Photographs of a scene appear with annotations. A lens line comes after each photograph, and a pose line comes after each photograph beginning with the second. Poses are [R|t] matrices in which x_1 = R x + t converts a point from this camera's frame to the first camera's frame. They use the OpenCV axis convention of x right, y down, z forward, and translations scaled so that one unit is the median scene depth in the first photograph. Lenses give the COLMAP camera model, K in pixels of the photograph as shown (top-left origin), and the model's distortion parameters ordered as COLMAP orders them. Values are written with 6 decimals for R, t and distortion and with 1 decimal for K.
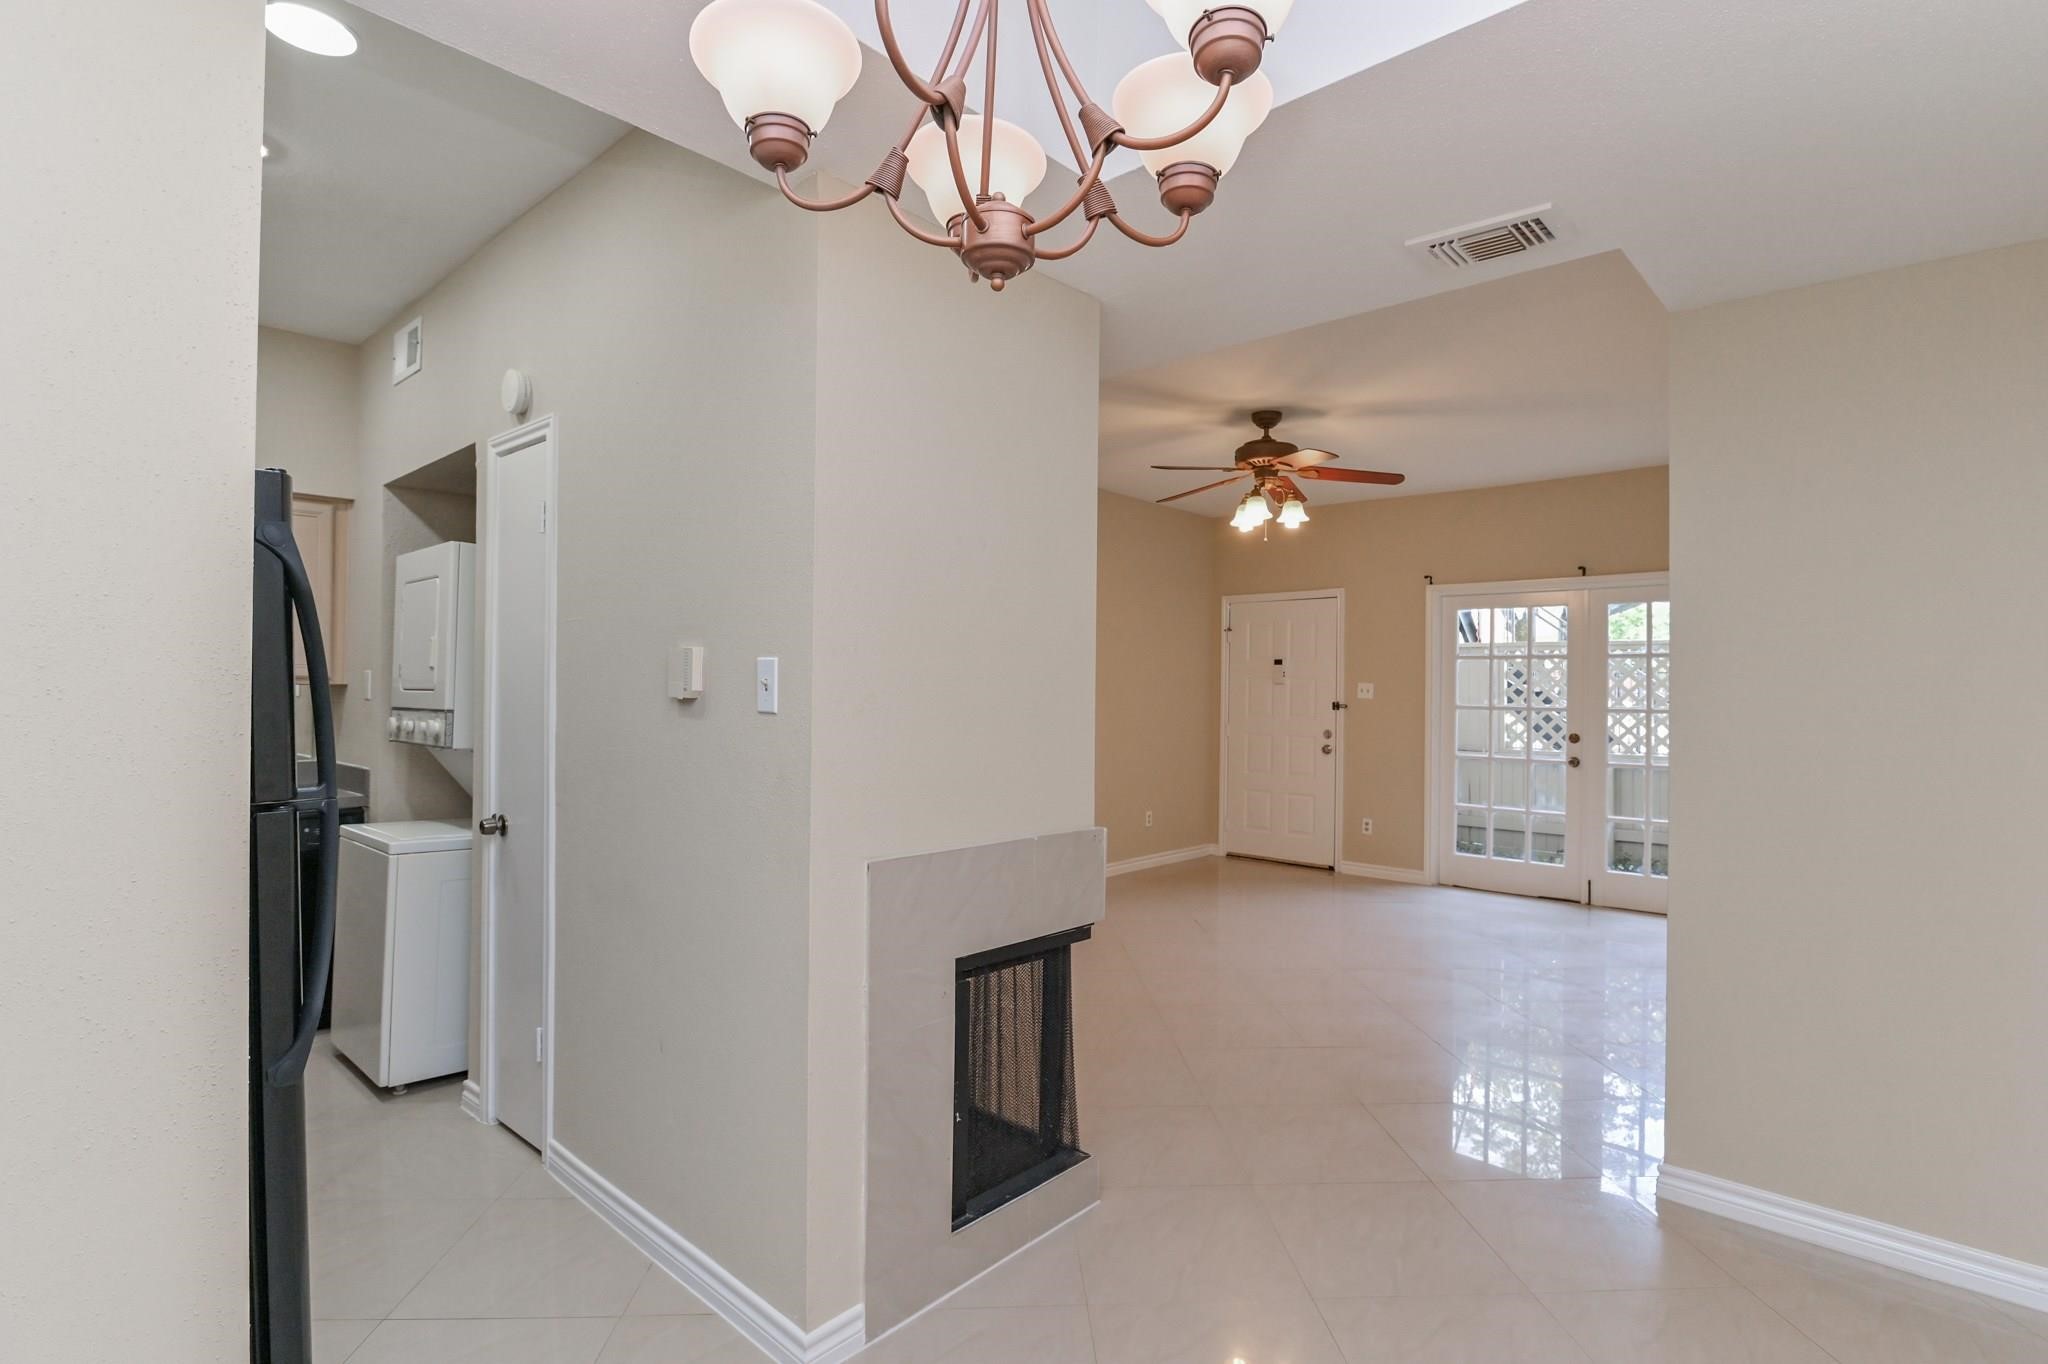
lens RADIAL K [[1013.5, 0, 1024.0], [0, 1013.5, 682.0], [0, 0, 1]] dist [0.000948, 0.000056]
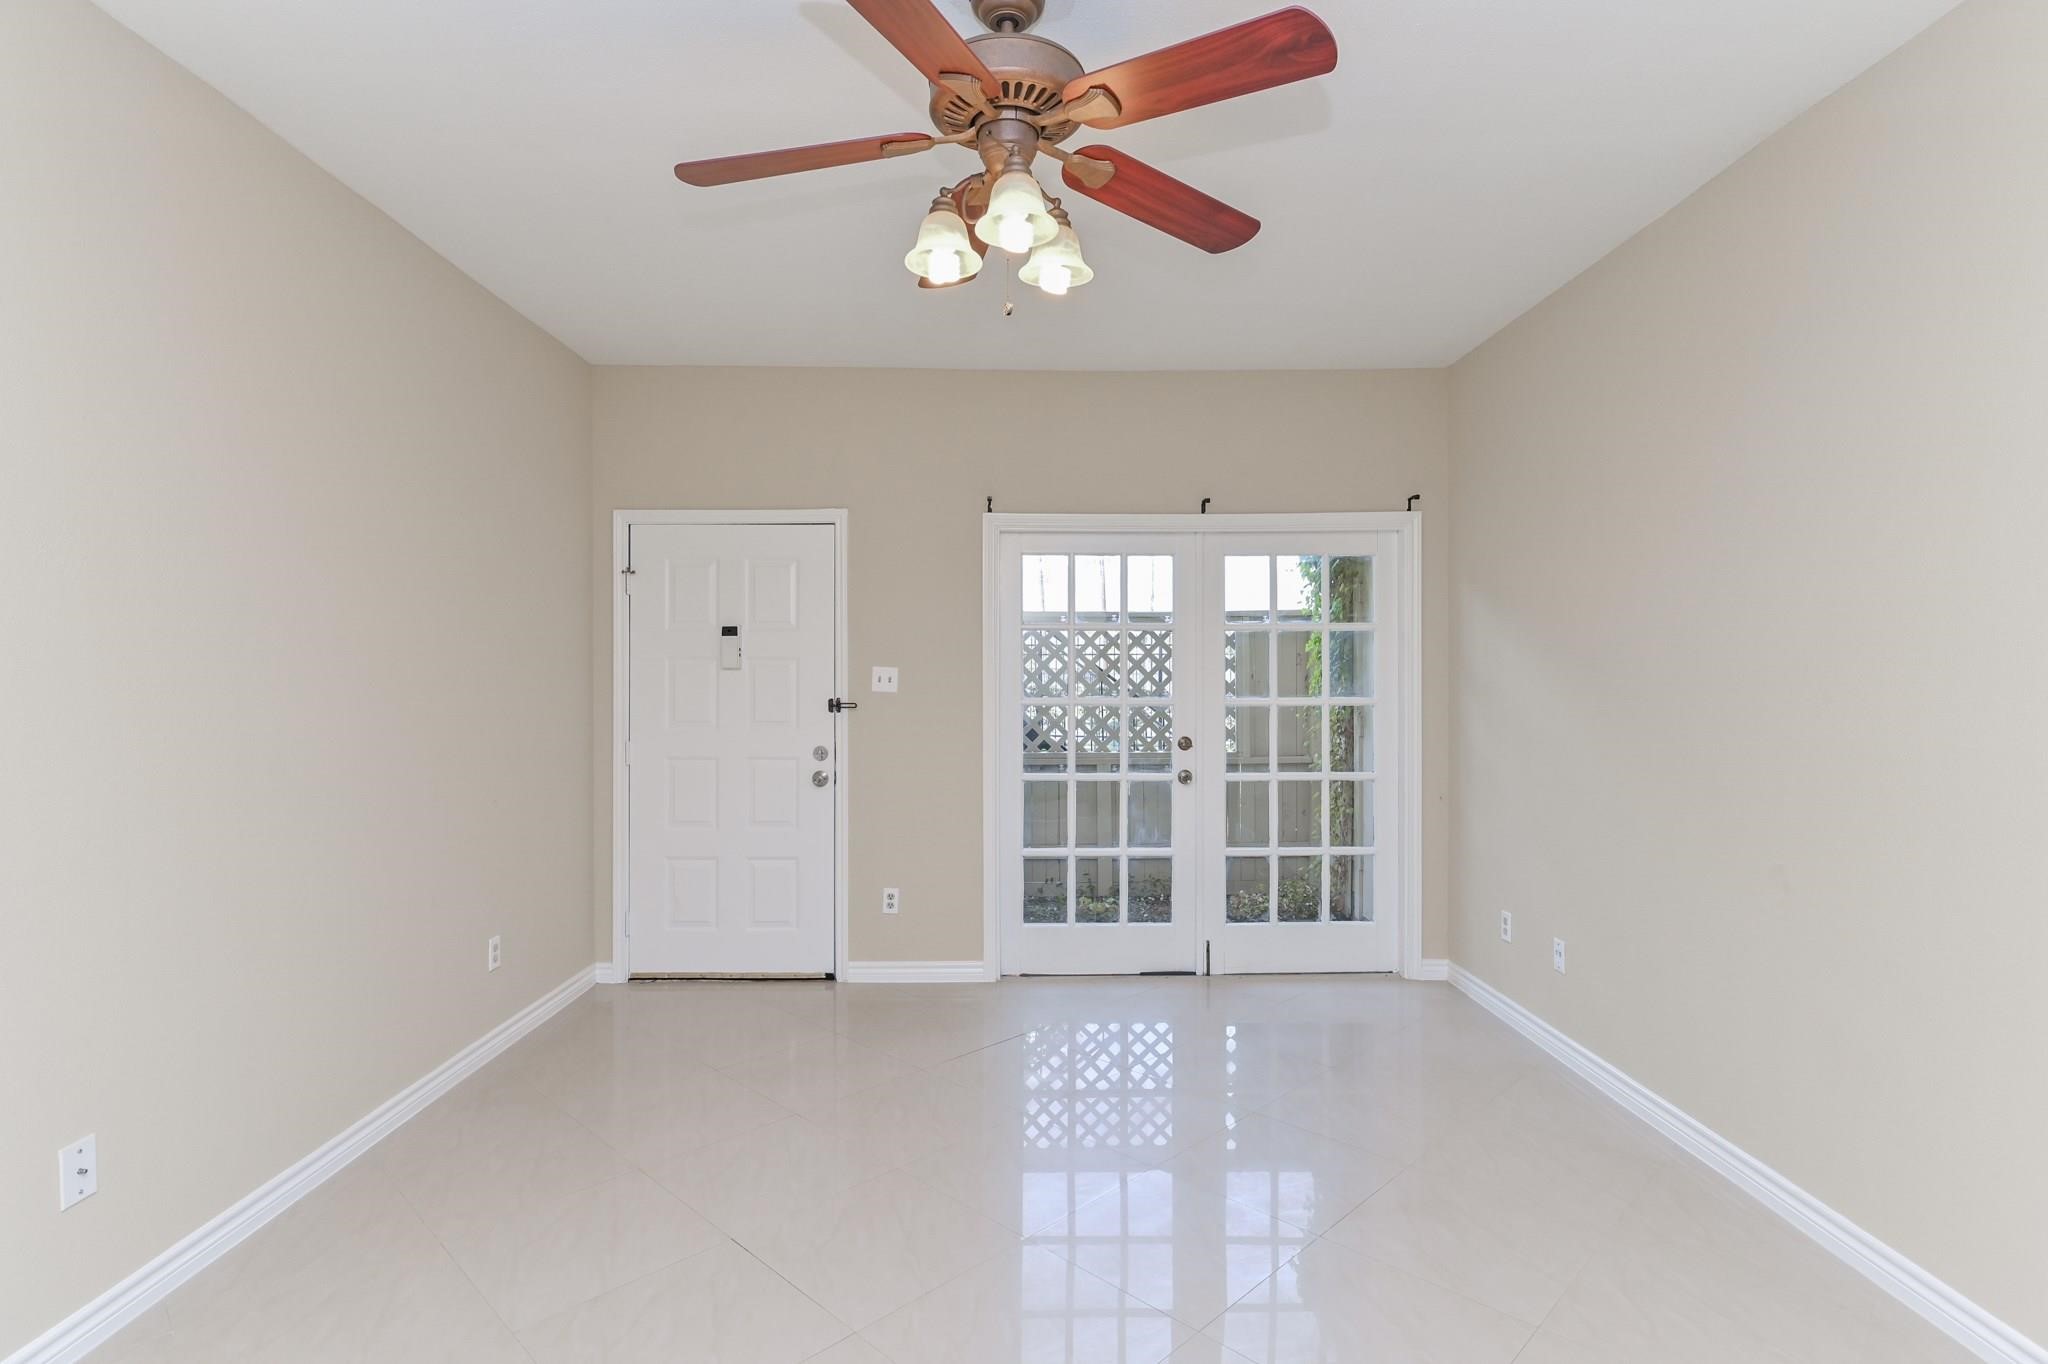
lens RADIAL K [[1093.1, 0, 1094.0], [0, 1093.1, 680.7], [0, 0, 1]] dist [-0.000254, -0.000246]
pose [[0.735561, -0.014549, 0.677303, -0.016749], [0.005081, 0.999860, 0.015960, -0.000599], [-0.677440, -0.008298, 0.735531, 0.422848]]
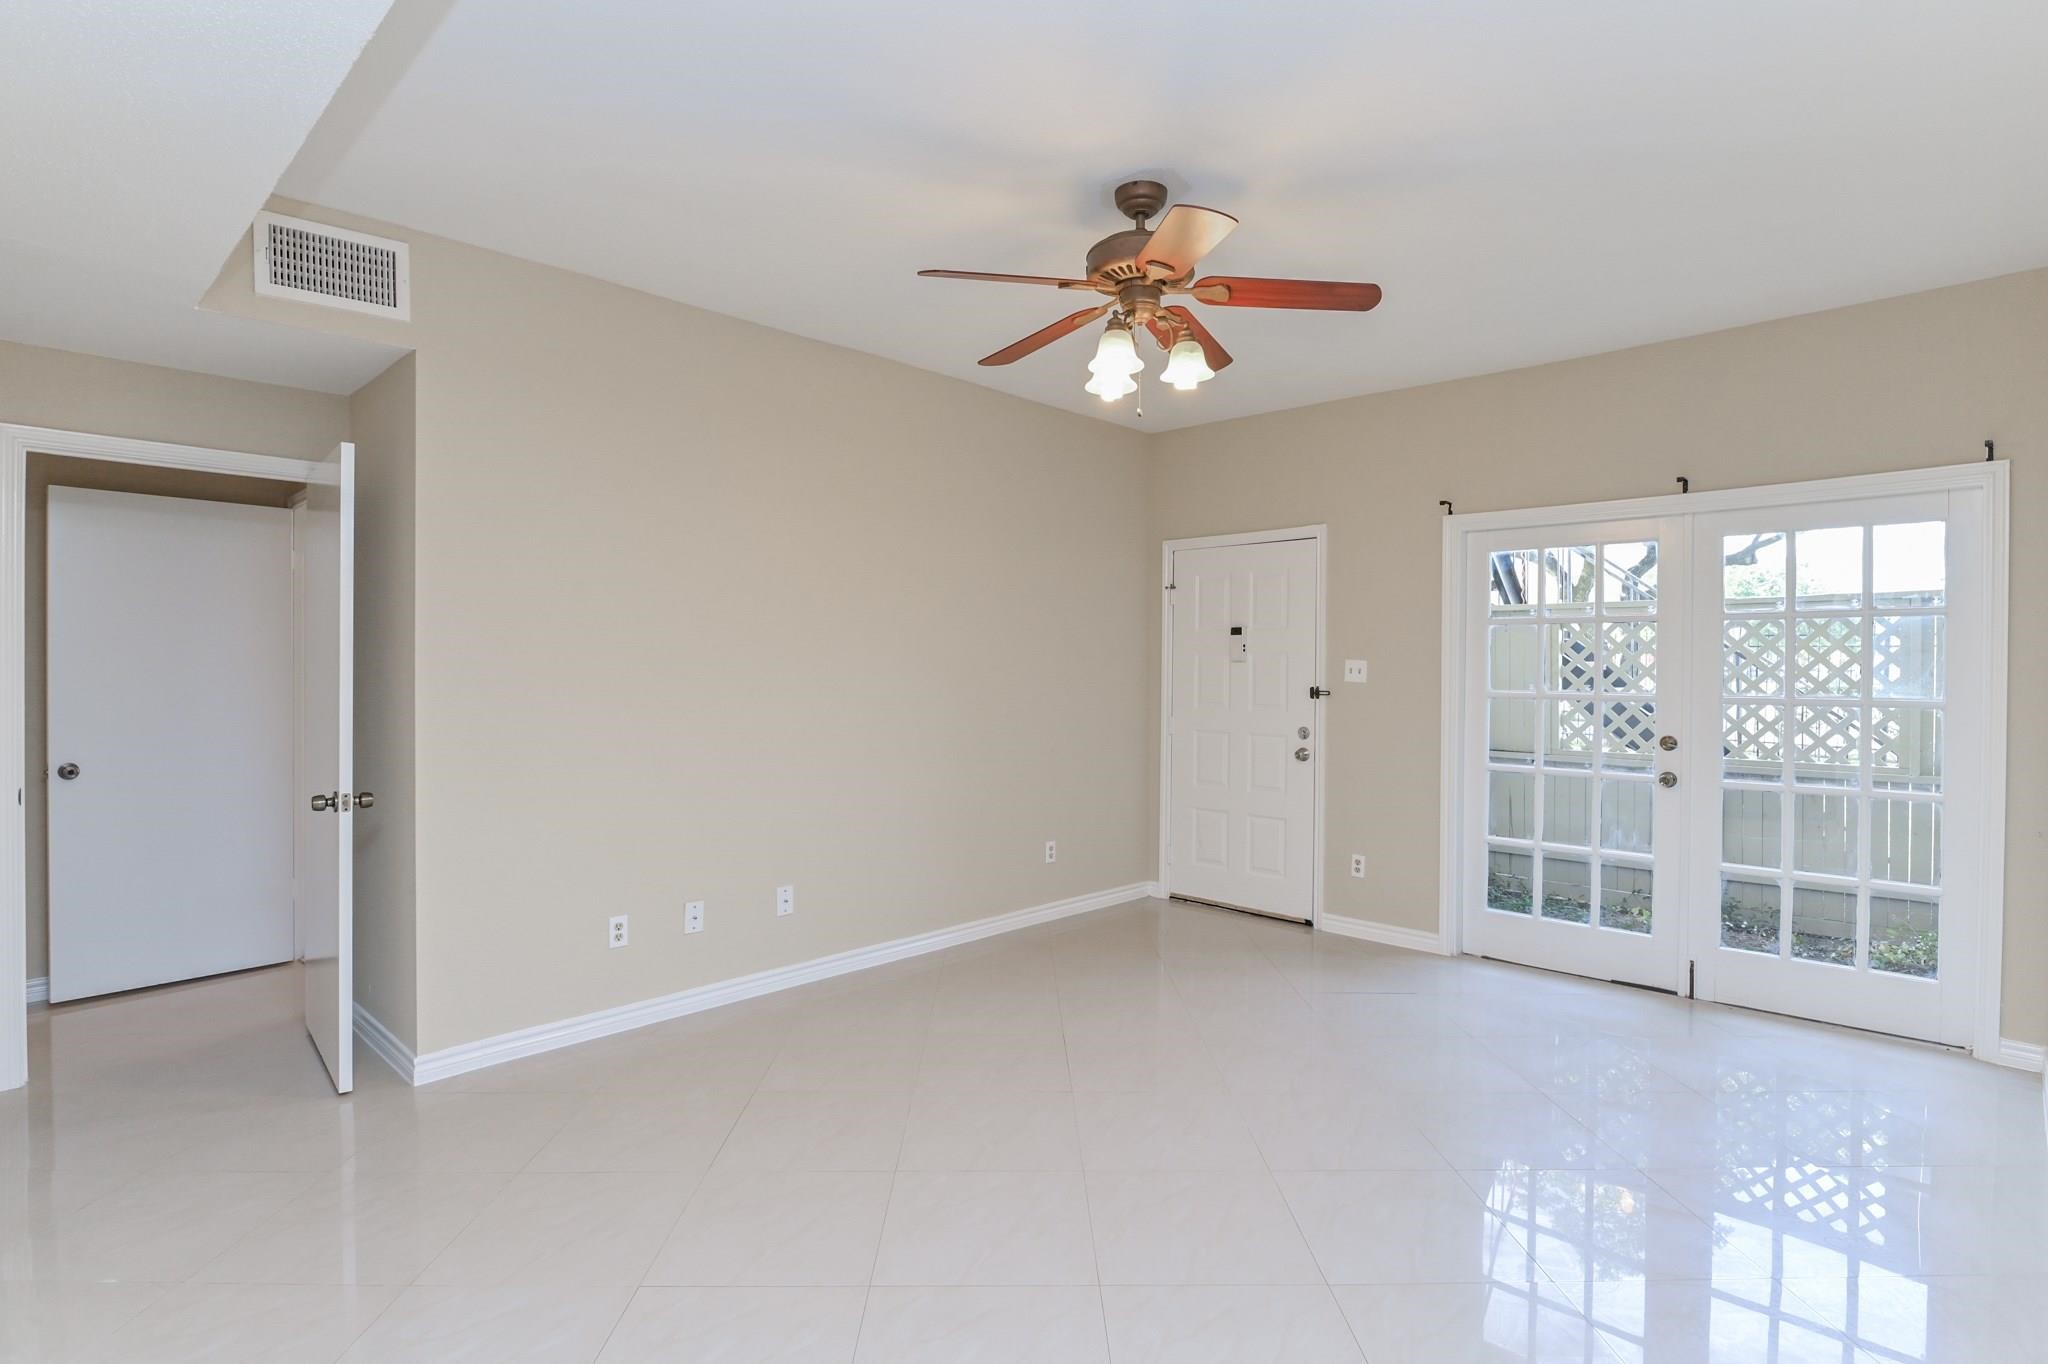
lens RADIAL K [[1025.5, 0, 1024.0], [0, 1025.5, 682.0], [0, 0, 1]] dist [-0.000590, -0.000989]
pose [[0.999323, -0.004270, -0.036539, 0.132938], [0.005037, 0.999768, 0.020919, 0.000194], [0.036441, -0.021089, 0.999113, 0.284403]]
